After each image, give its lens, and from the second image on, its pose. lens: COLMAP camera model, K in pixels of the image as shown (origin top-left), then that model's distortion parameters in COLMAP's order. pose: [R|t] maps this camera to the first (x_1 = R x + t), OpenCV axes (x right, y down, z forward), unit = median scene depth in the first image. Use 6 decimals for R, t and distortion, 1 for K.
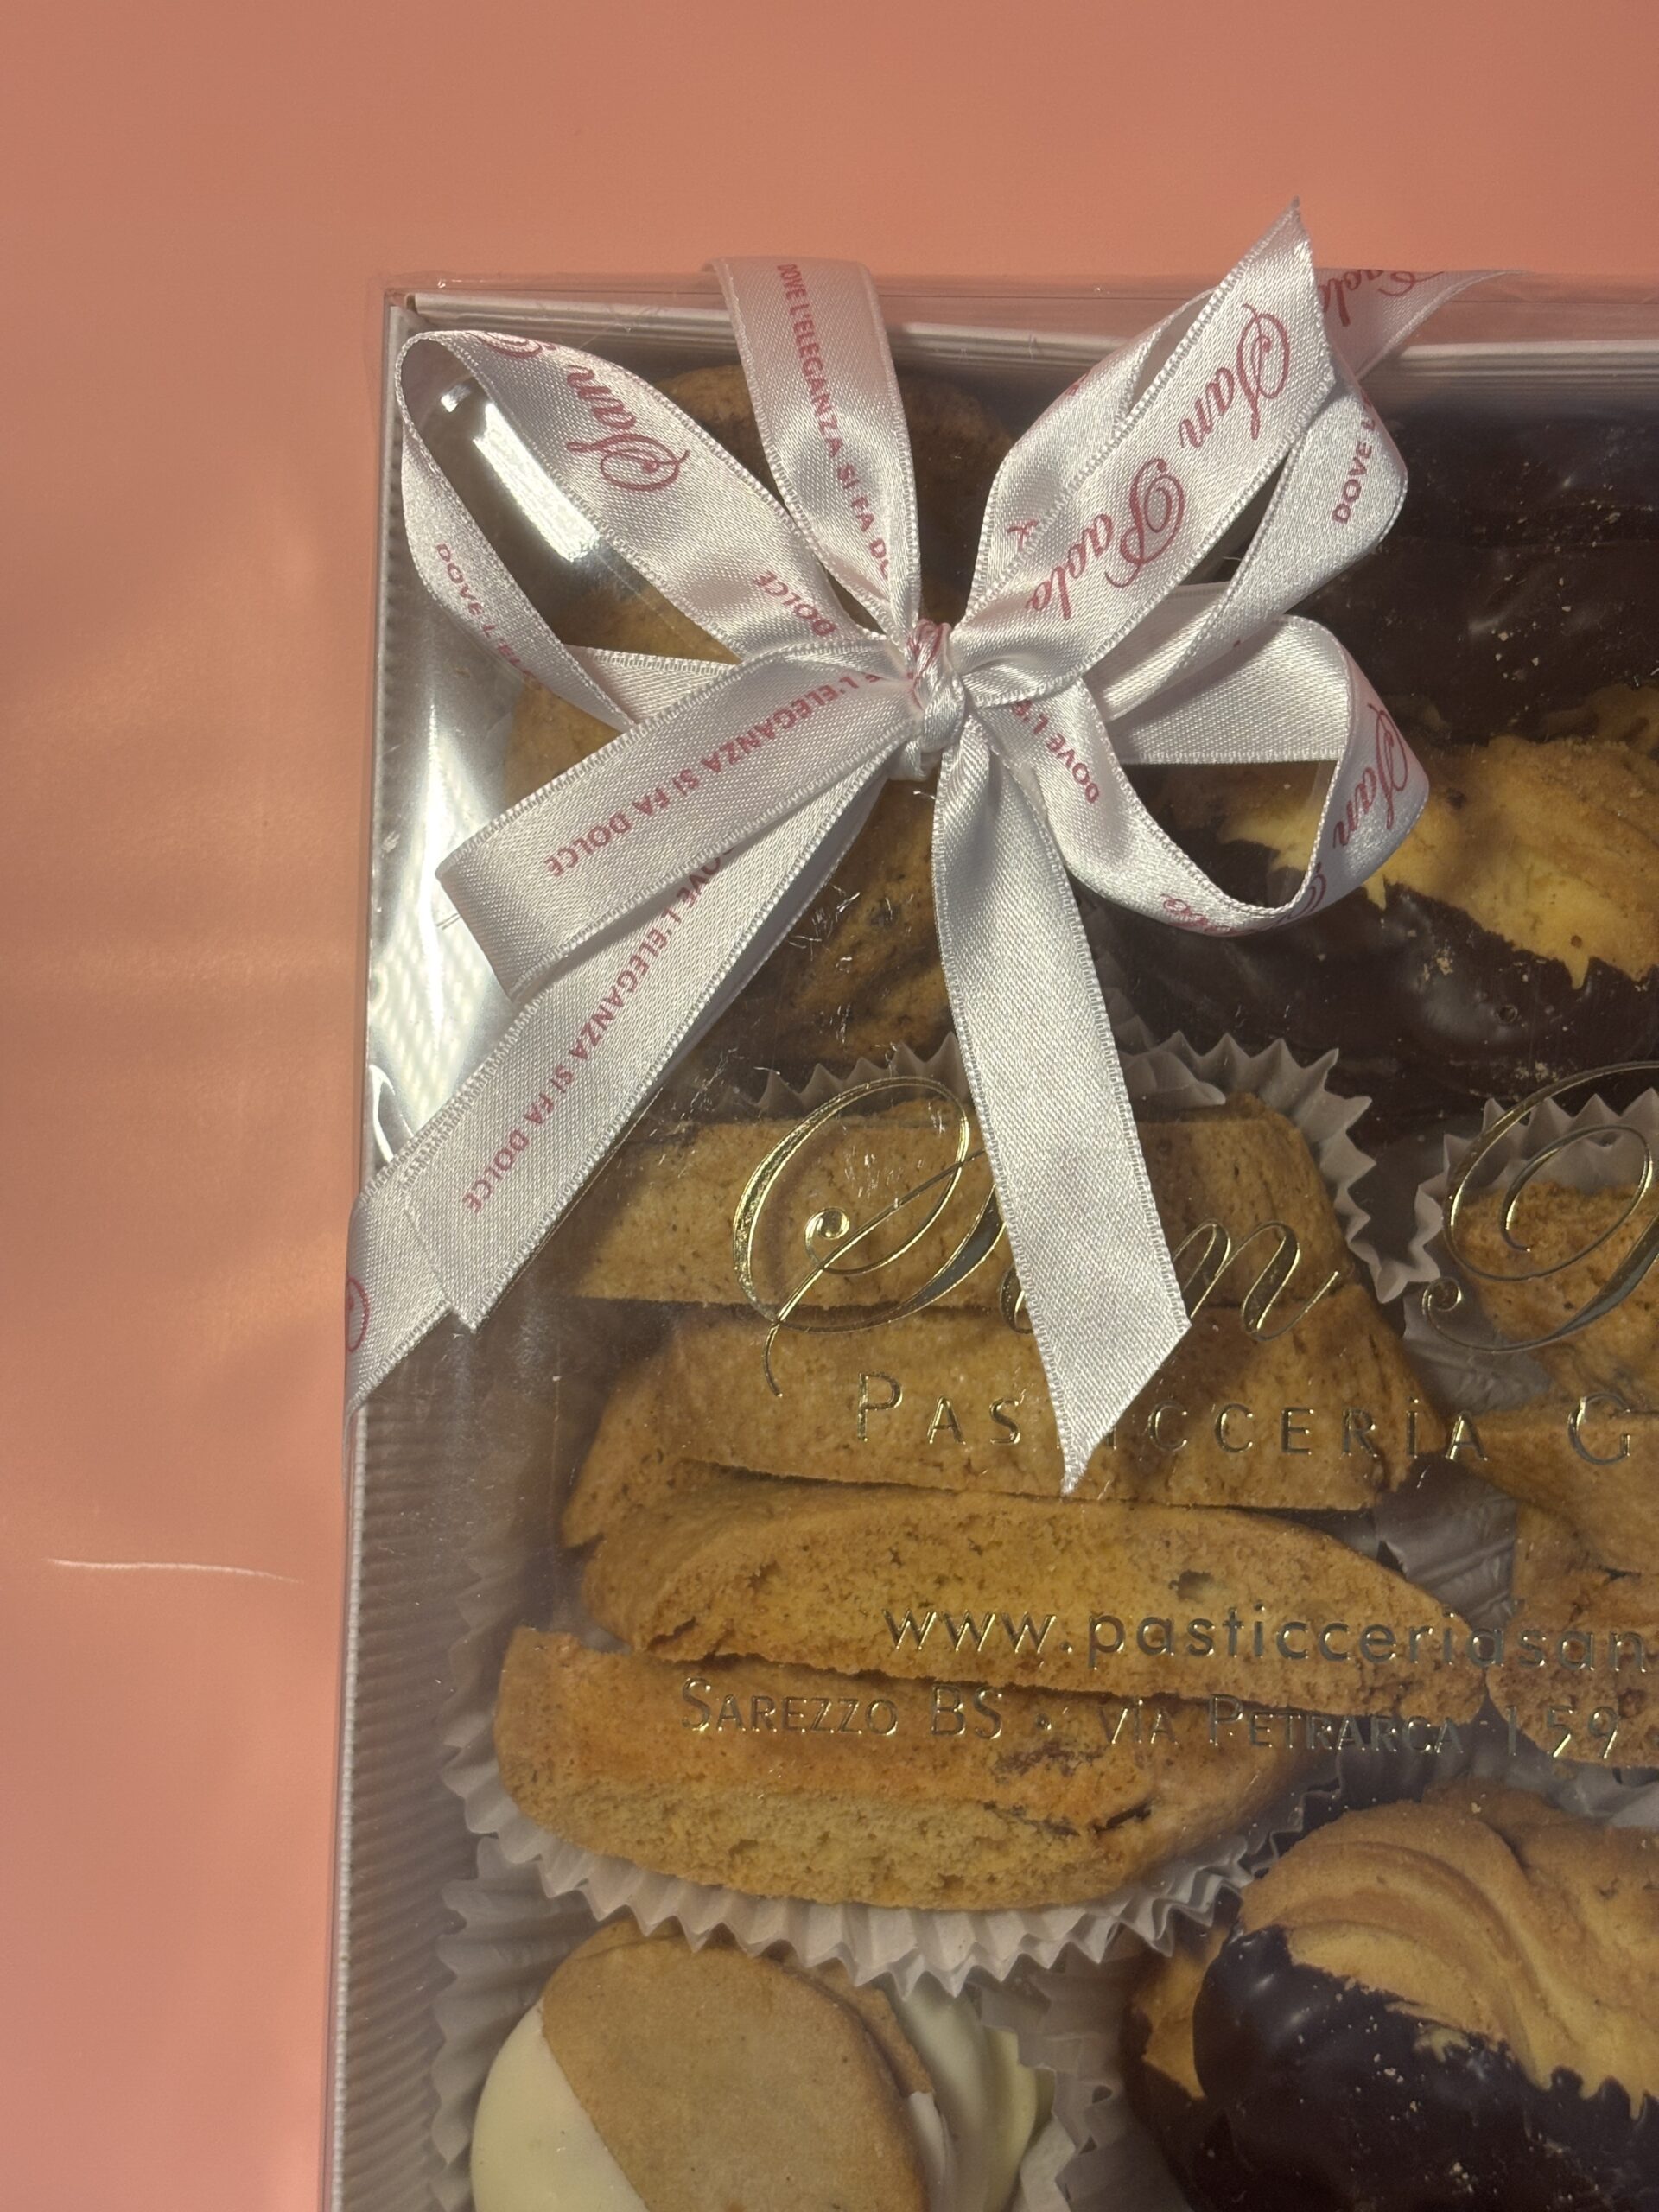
lens RADIAL K [[3372.5, 0, 829.5], [0, 3372.5, 1106.0], [0, 0, 1]] dist [0.295000, -1.310808]
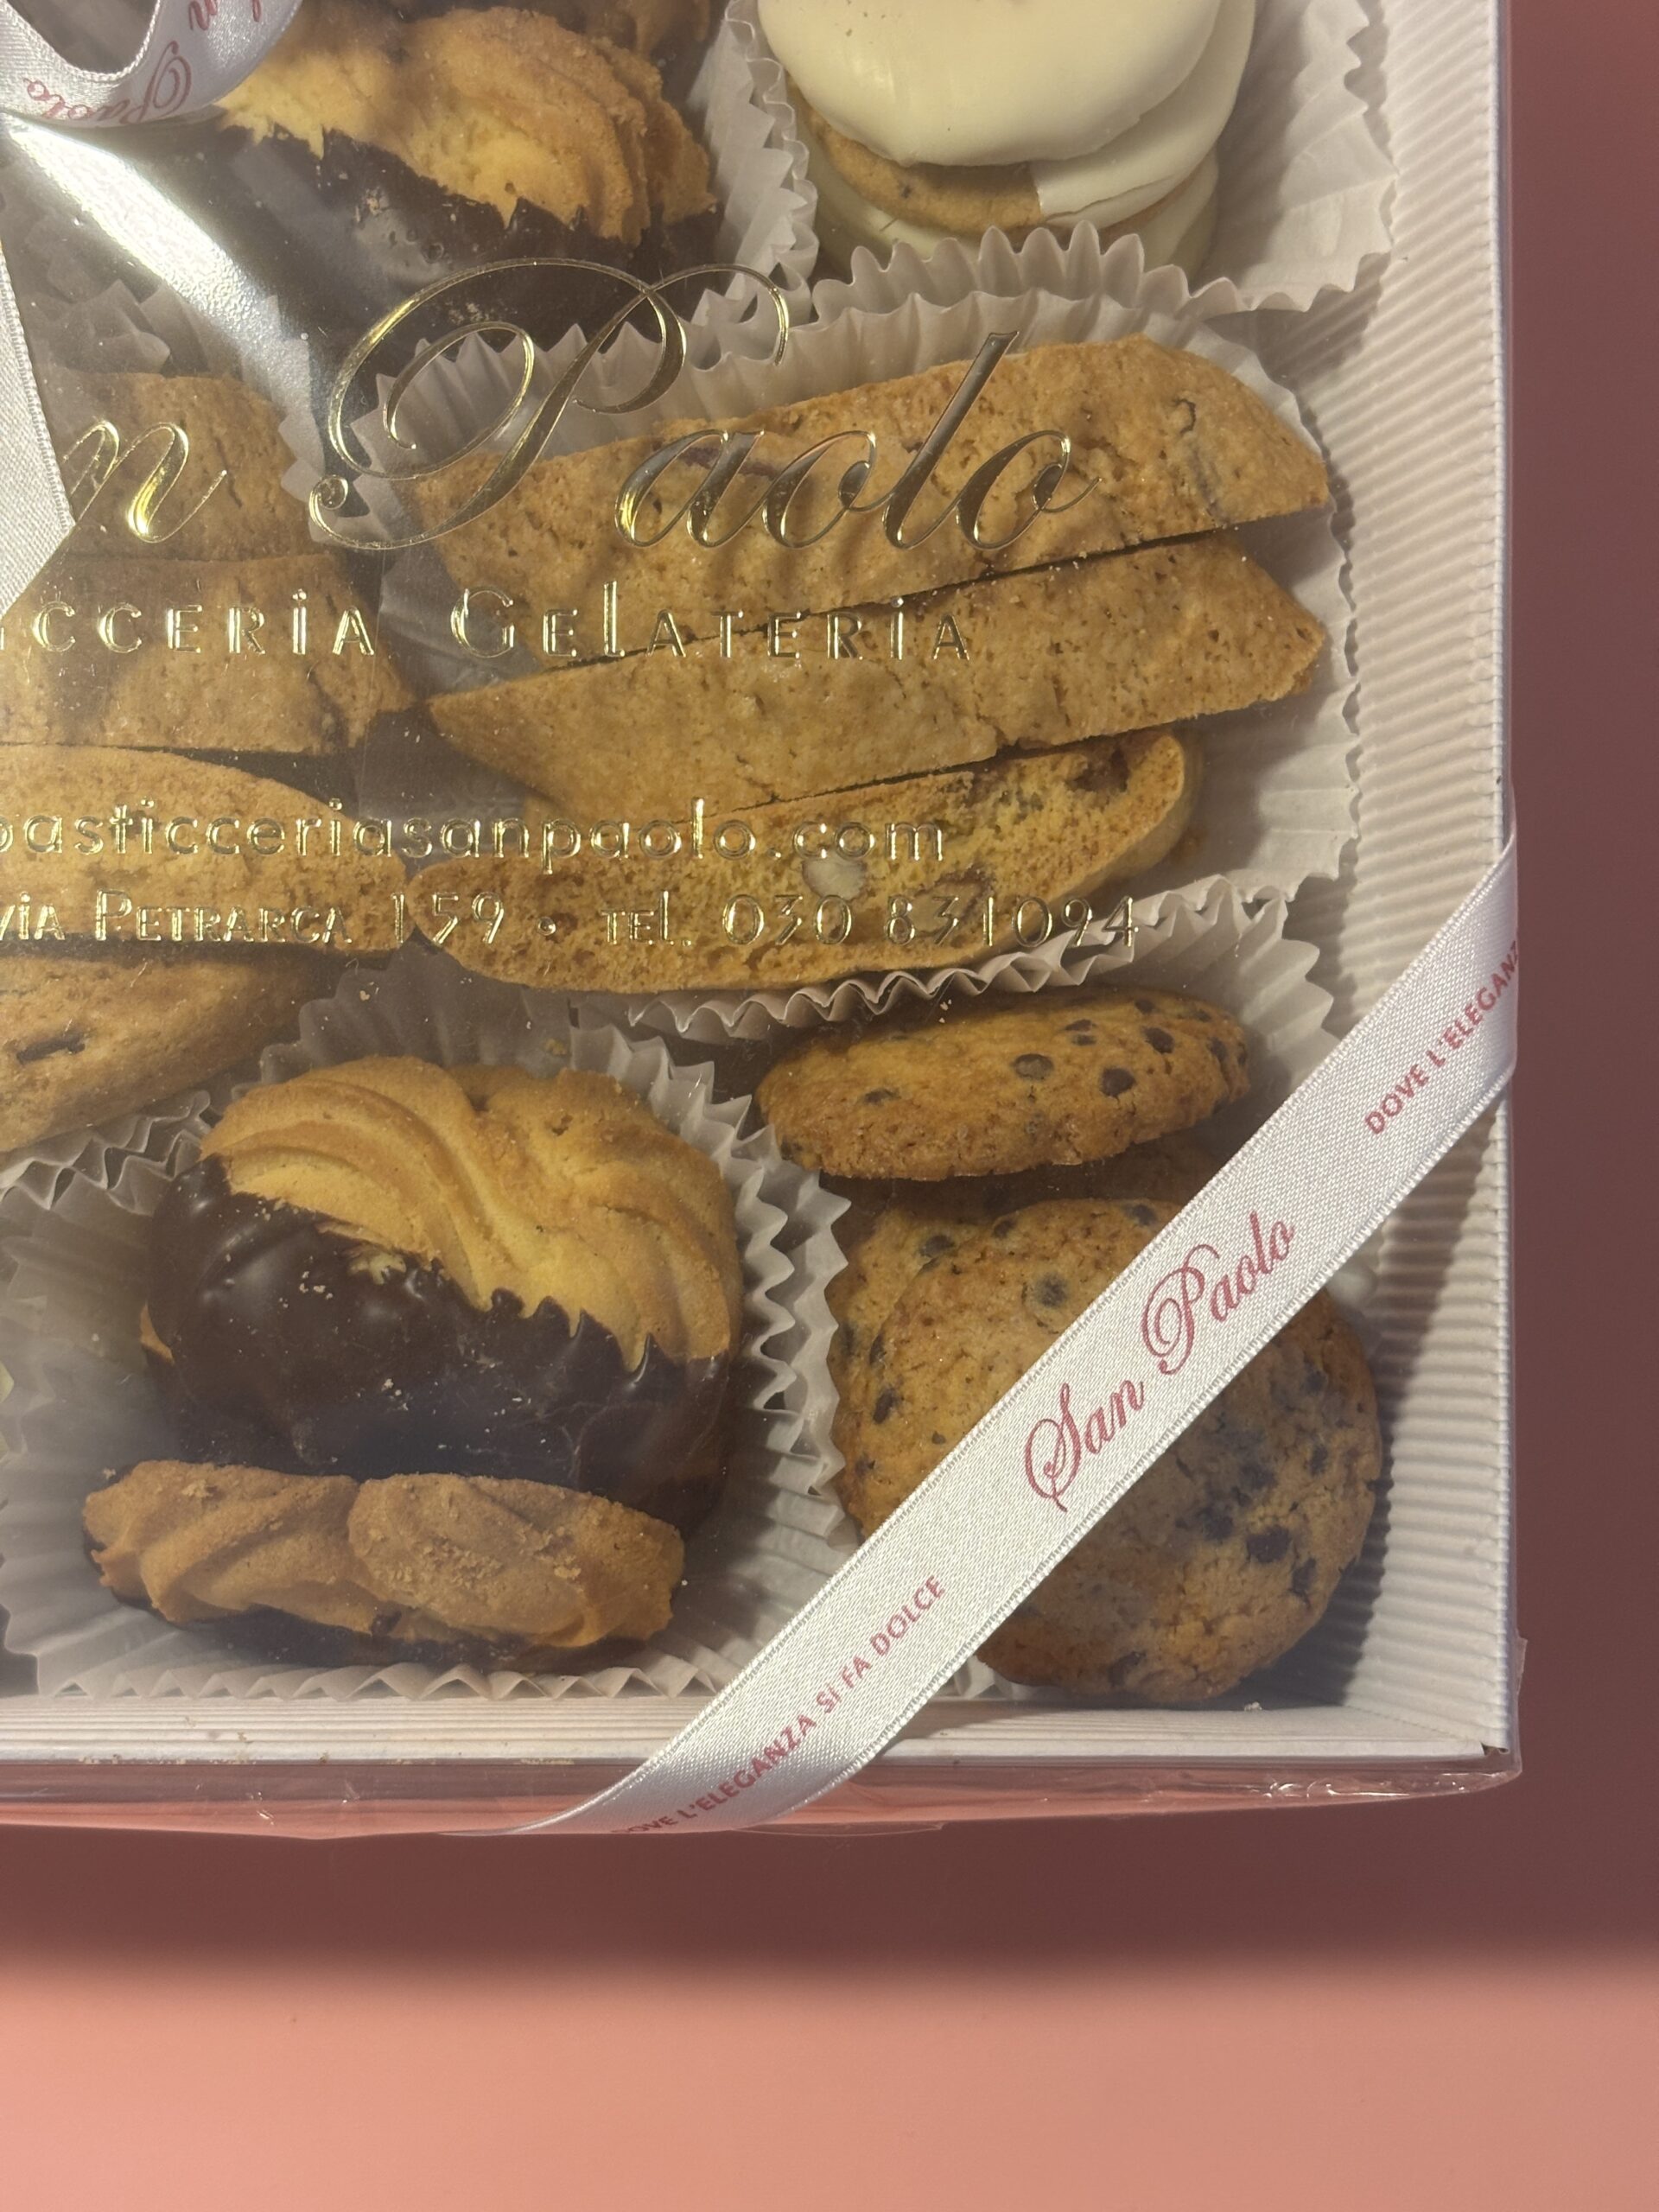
lens RADIAL K [[3372.5, 0, 829.5], [0, 3372.5, 1106.0], [0, 0, 1]] dist [0.295000, -1.310808]
pose [[0.999455, -0.018002, 0.027664, 0.283696], [0.018725, 0.999484, -0.026114, 0.253876], [-0.027180, 0.026618, 0.999276, -0.005339]]
